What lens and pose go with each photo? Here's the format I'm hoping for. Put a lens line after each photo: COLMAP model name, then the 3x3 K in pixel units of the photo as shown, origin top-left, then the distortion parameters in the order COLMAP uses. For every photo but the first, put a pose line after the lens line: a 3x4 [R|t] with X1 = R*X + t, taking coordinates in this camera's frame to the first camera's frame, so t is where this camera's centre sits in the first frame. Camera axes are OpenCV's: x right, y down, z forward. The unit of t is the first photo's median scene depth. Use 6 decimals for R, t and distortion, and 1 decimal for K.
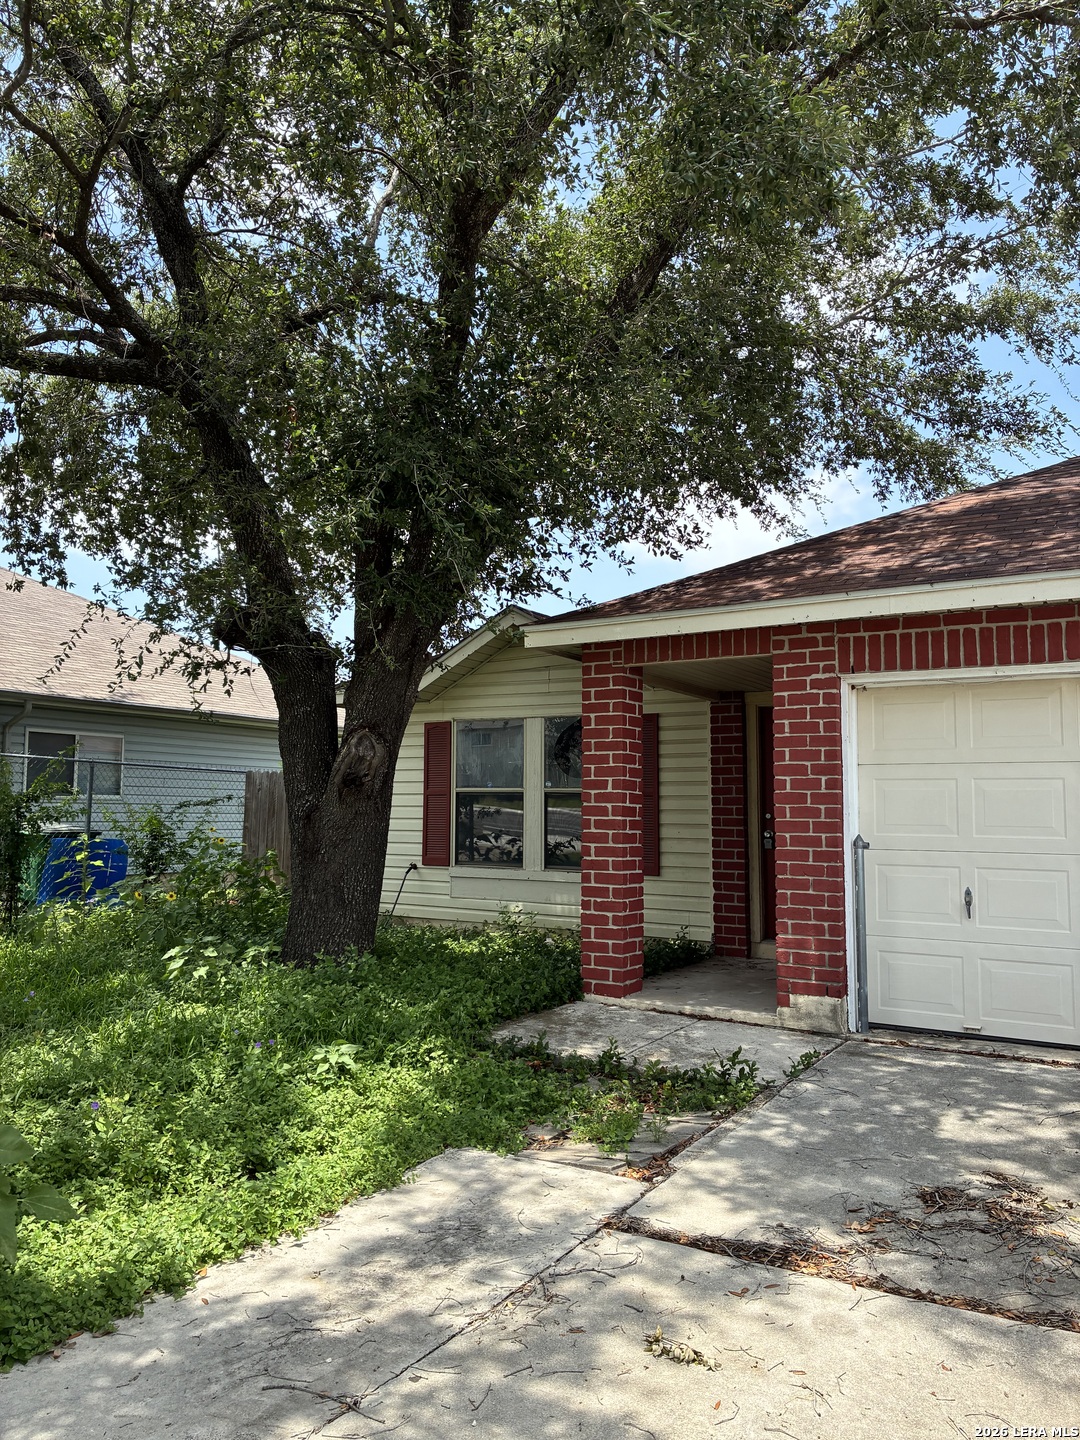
lens RADIAL K [[1098.5, 0, 540.6], [0, 1098.5, 713.5], [0, 0, 1]] dist [0.045917, -0.052415]
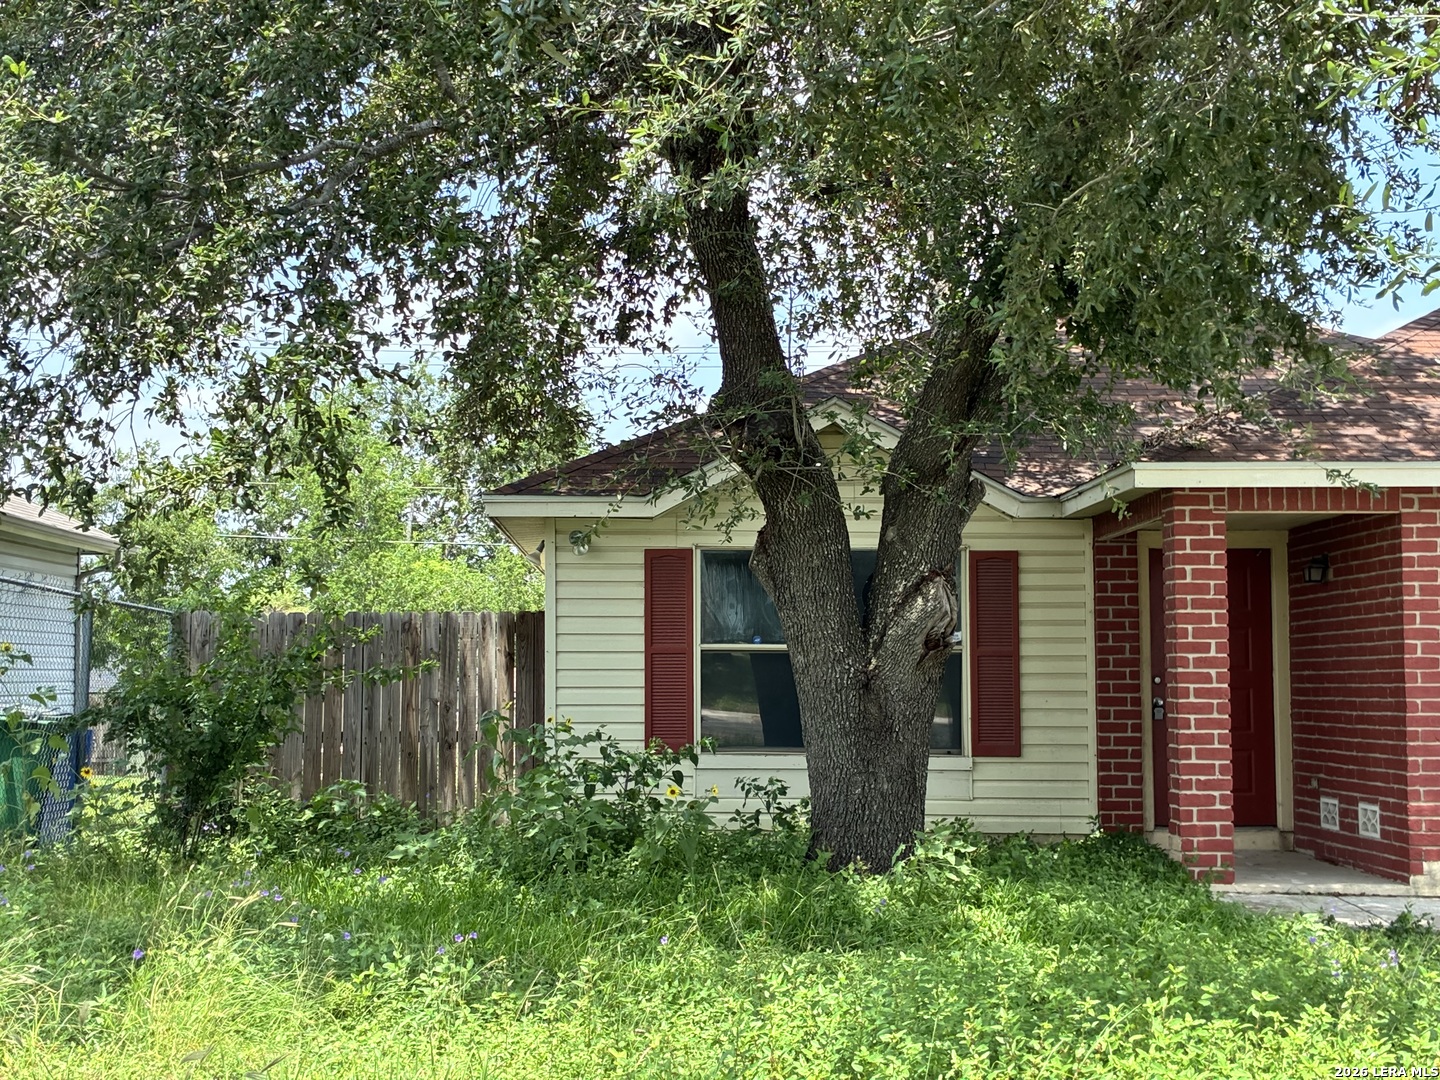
lens RADIAL K [[2159.3, 0, 718.8], [0, 2159.3, 541.2], [0, 0, 1]] dist [-0.012550, 0.000000]
pose [[0.837344, 0.024110, 0.546145, -1.209395], [-0.042346, 0.998886, 0.020829, -0.039574], [-0.545034, -0.040568, 0.837432, -0.227162]]
